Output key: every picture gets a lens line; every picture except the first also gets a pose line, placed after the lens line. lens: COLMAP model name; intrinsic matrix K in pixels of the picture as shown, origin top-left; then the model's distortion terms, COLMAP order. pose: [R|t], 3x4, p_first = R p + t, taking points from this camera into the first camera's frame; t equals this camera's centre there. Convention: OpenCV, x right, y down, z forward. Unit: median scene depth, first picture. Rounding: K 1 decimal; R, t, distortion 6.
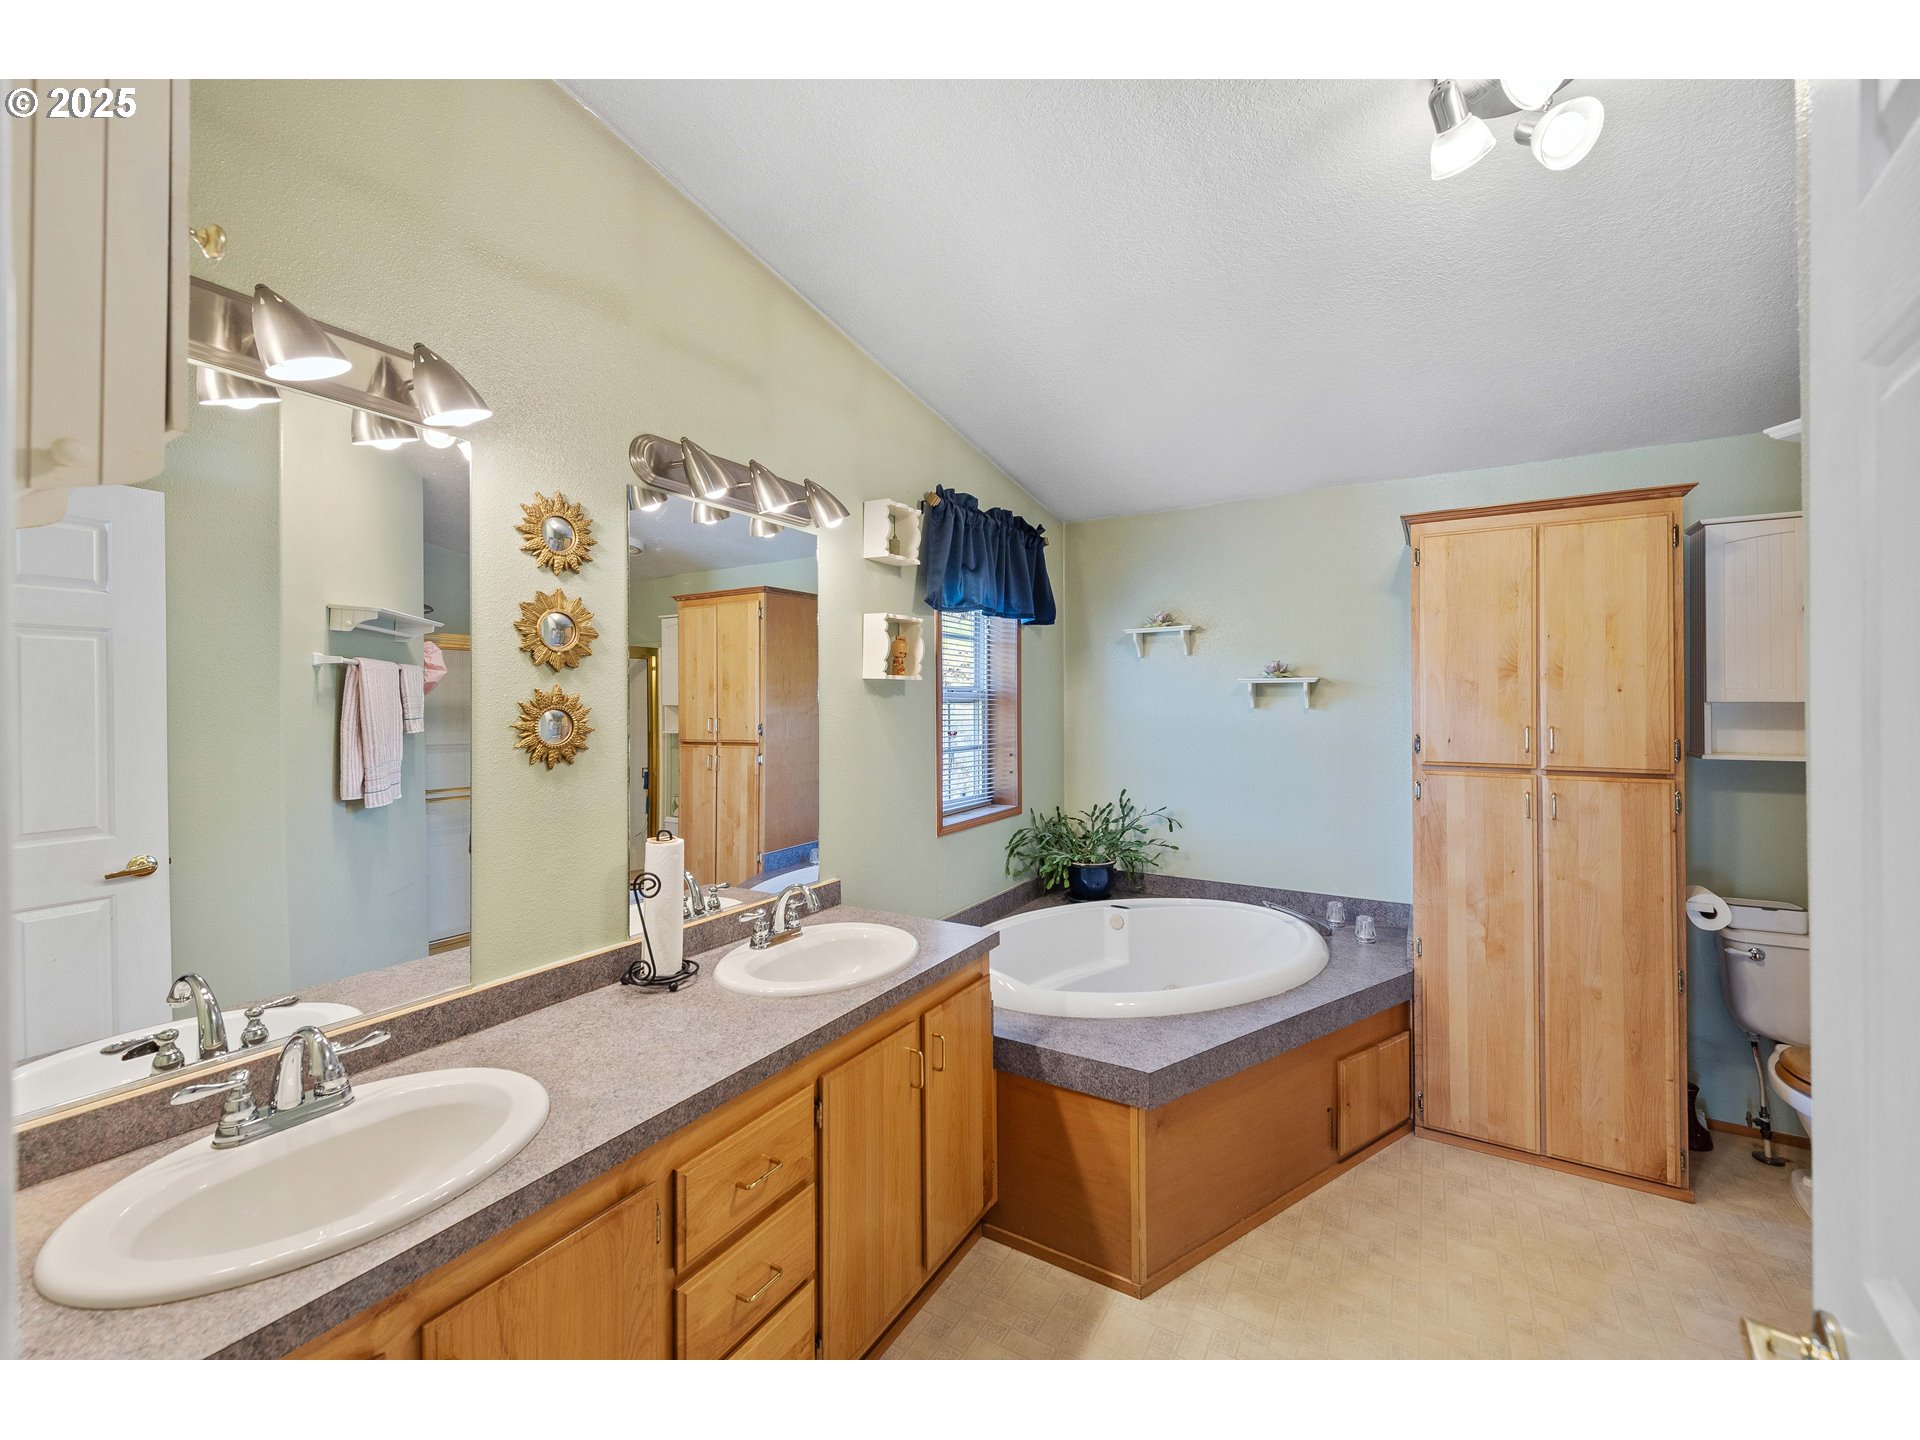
lens RADIAL K [[824.9, 0, 965.8], [0, 824.9, 701.0], [0, 0, 1]] dist [0.000081, -0.000336]
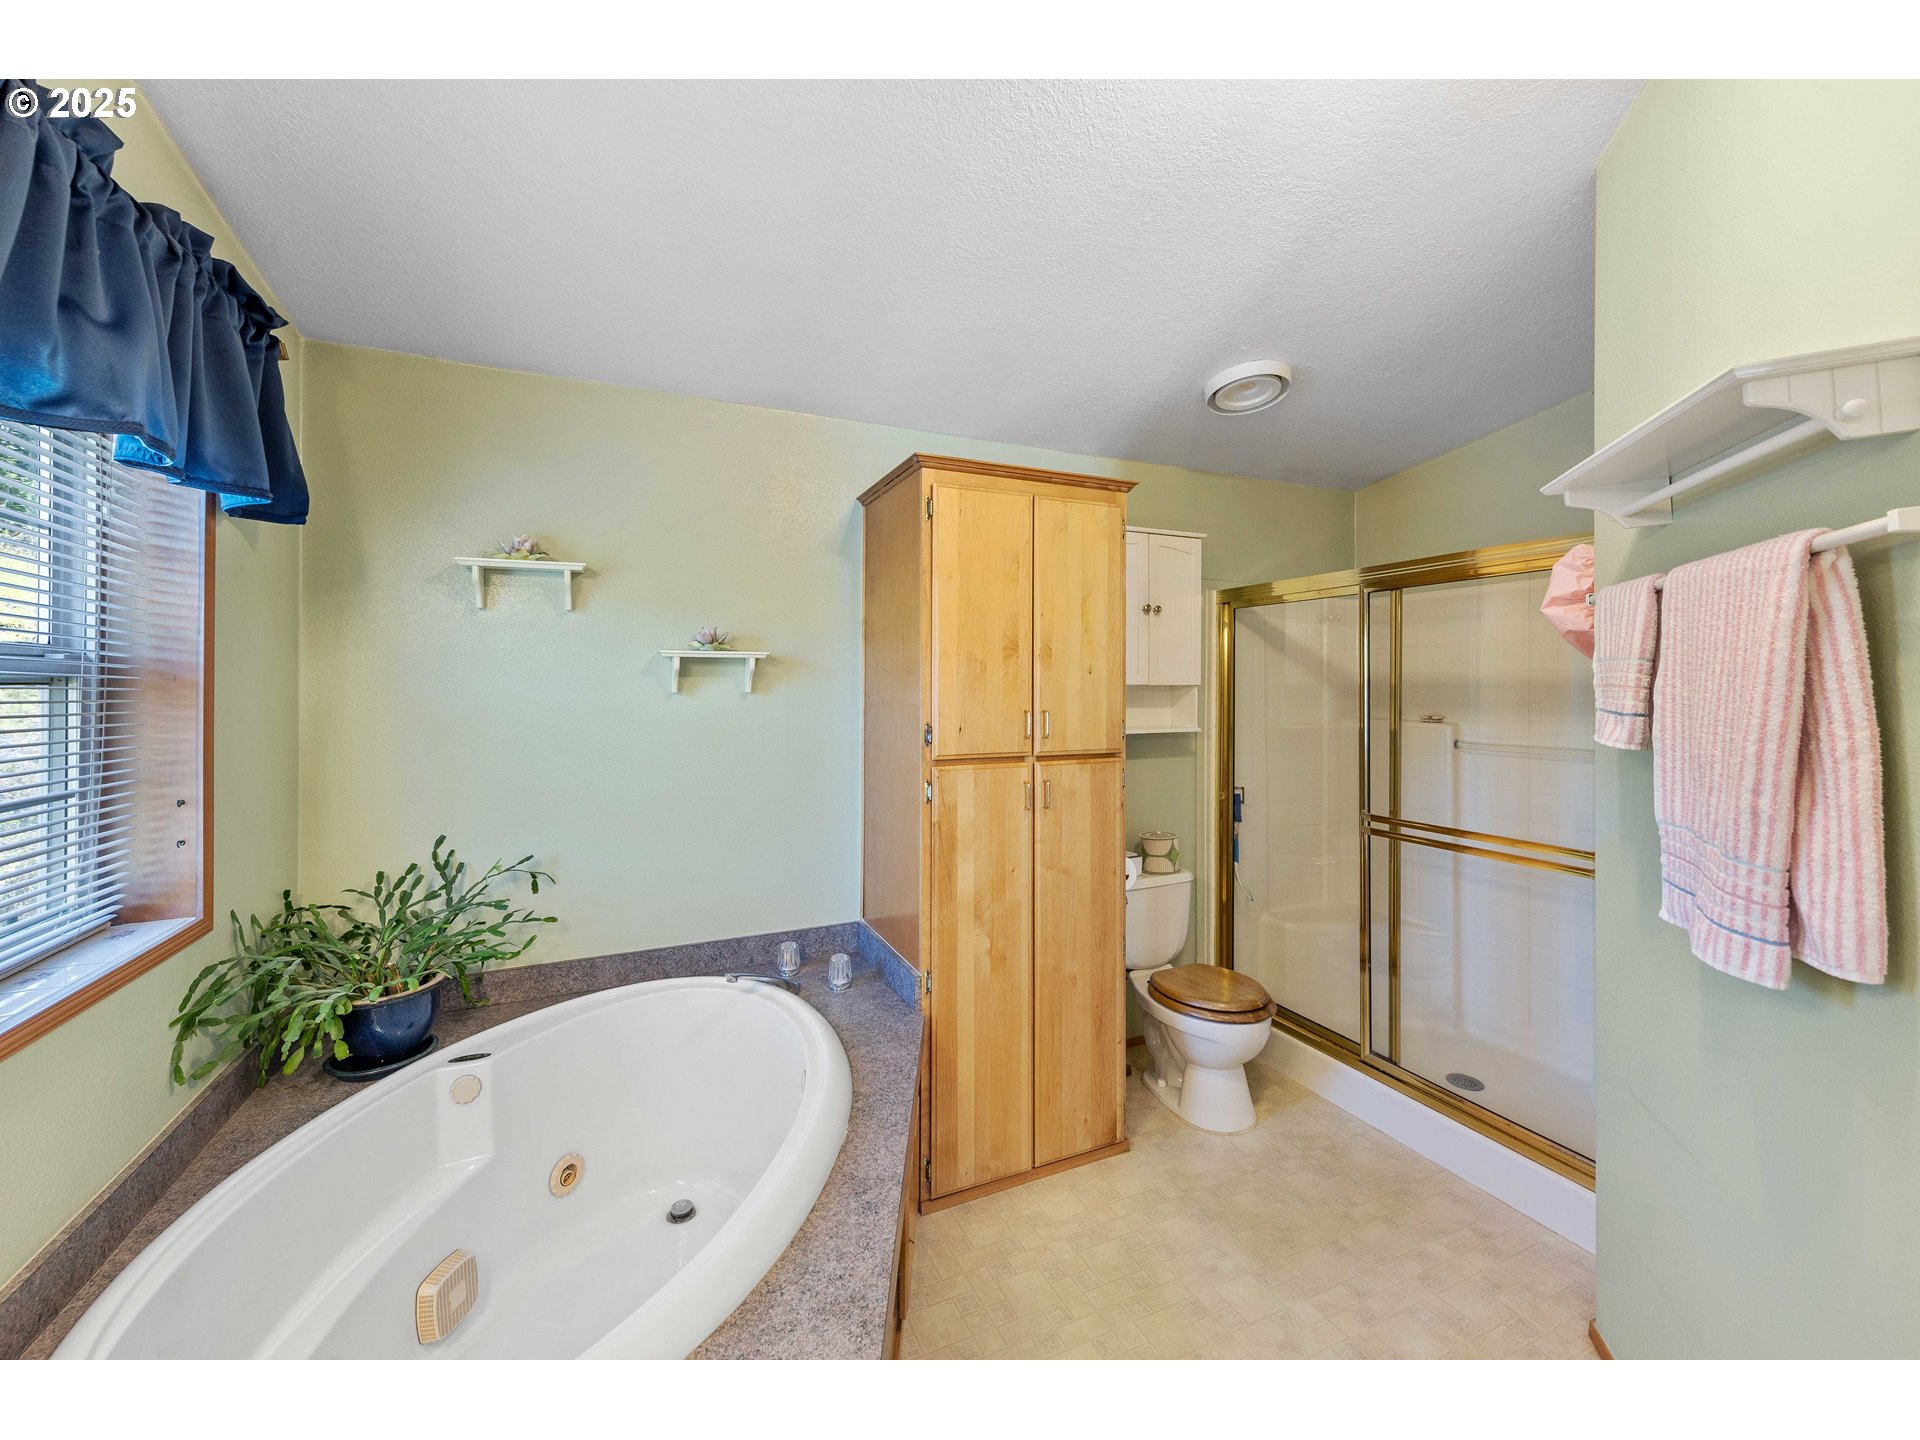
lens RADIAL K [[767.5, 0, 958.9], [0, 767.5, 679.8], [0, 0, 1]] dist [0.003681, -0.000078]
pose [[0.561173, 0.006914, 0.827670, -0.059817], [-0.000357, 0.999967, -0.008111, 0.002910], [-0.827698, 0.004256, 0.561157, 0.476758]]
